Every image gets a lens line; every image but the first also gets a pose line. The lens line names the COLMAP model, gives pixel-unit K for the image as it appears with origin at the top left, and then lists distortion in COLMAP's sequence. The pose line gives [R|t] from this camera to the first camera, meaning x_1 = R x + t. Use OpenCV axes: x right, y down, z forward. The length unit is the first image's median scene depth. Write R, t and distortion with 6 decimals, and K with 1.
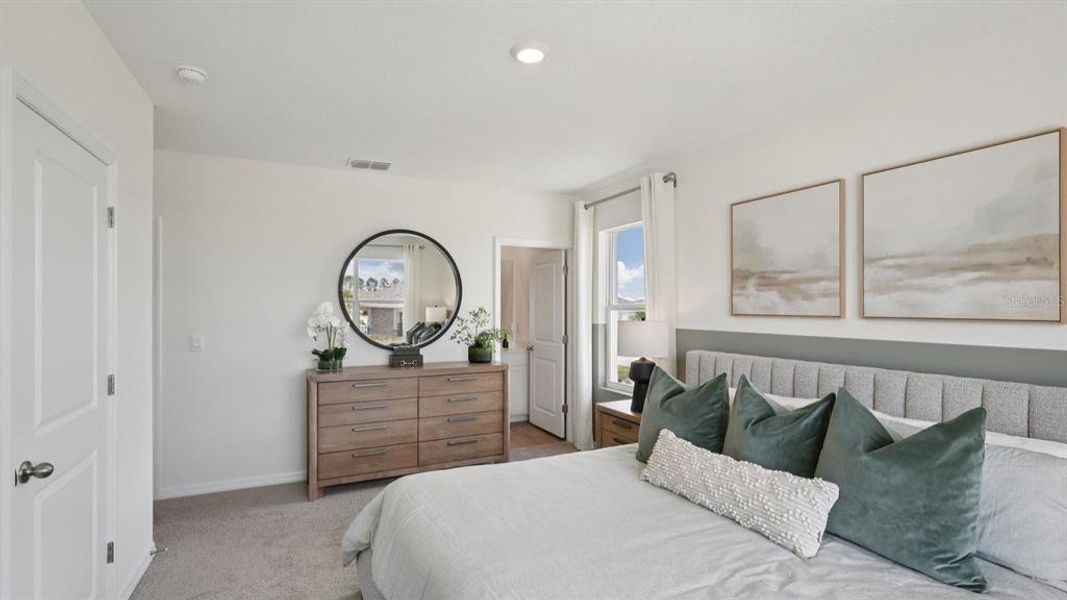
lens RADIAL K [[499.6, 0, 535.2], [0, 499.6, 303.1], [0, 0, 1]] dist [0.003920, 0.001517]
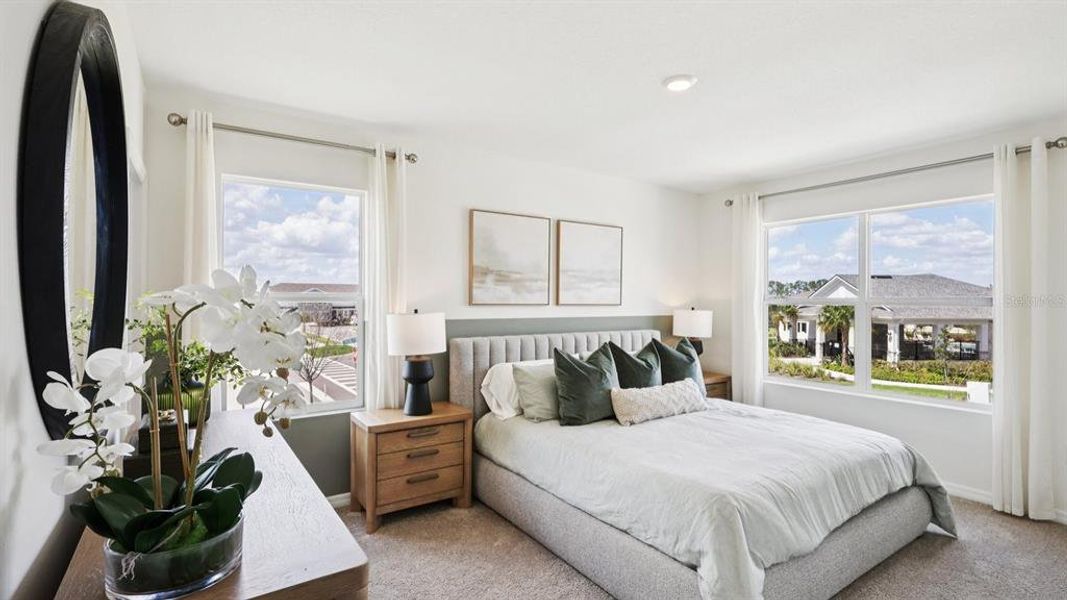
lens RADIAL K [[499.6, 0, 533.9], [0, 499.6, 303.1], [0, 0, 1]] dist [0.003920, 0.001517]
pose [[-0.155203, -0.011621, 0.987814, -0.866524], [-0.012434, 0.999875, 0.009810, 0.007798], [-0.987804, -0.010760, -0.155328, 1.157103]]
